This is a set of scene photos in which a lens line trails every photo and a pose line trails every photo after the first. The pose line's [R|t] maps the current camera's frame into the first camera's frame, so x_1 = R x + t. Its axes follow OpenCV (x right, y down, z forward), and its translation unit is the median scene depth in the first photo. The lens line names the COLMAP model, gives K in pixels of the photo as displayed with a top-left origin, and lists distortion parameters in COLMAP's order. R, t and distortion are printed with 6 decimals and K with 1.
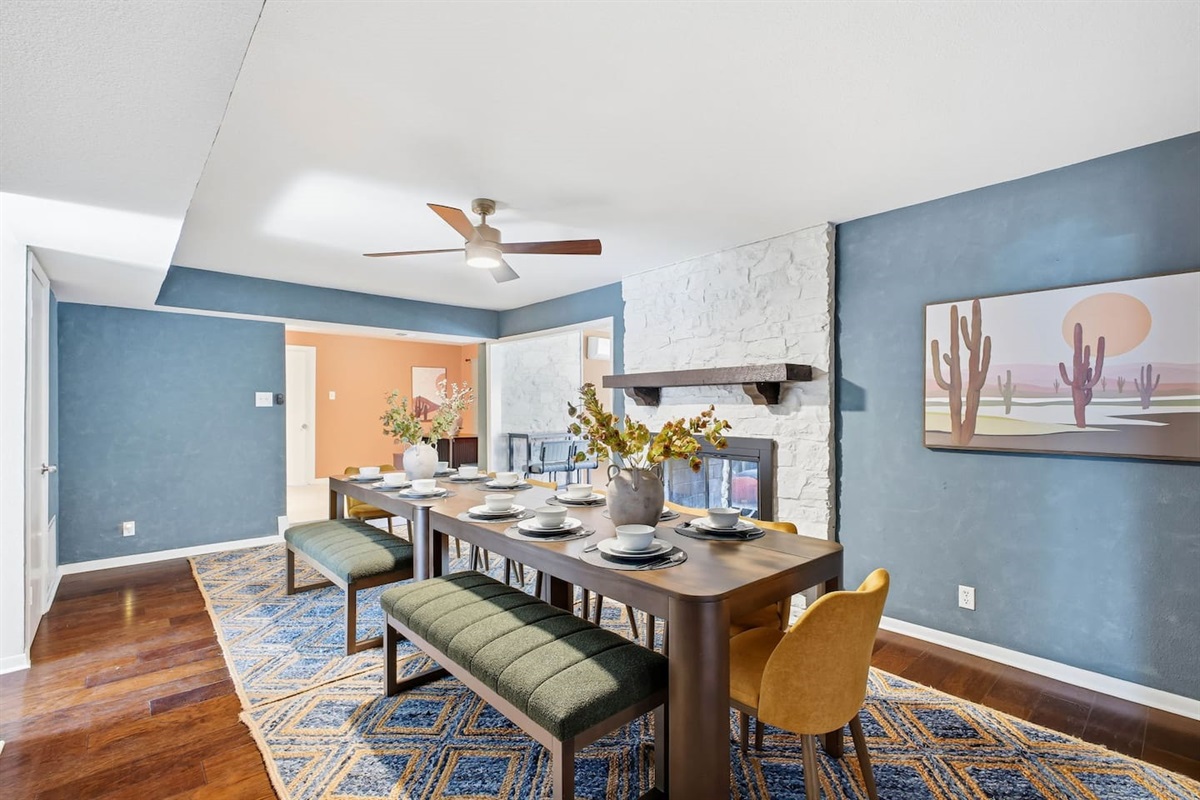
lens RADIAL K [[533.9, 0, 605.7], [0, 533.9, 402.7], [0, 0, 1]] dist [-0.000084, -0.000518]
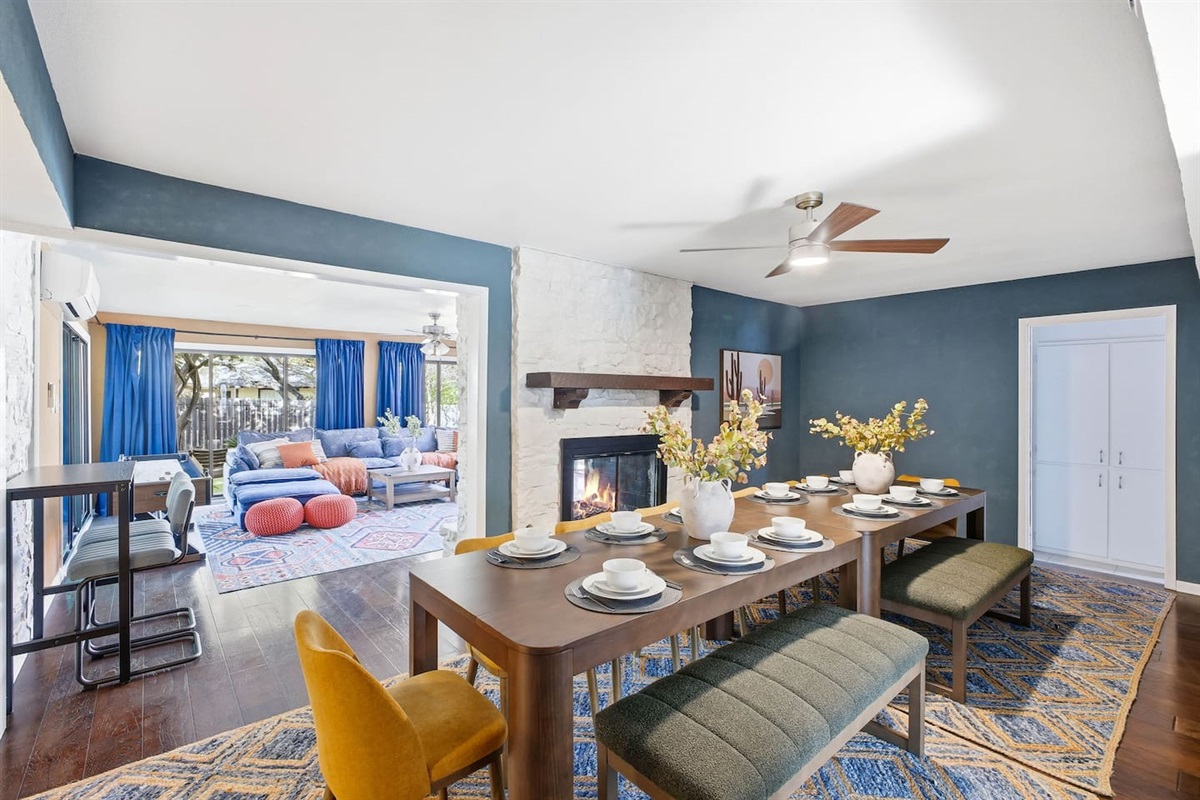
lens RADIAL K [[533.9, 0, 605.7], [0, 533.9, 402.7], [0, 0, 1]] dist [-0.000084, -0.000518]
pose [[0.030835, -0.003089, 0.999520, -1.229029], [-0.006305, 0.999975, 0.003284, -0.013244], [-0.999505, -0.006403, 0.030815, 1.411978]]
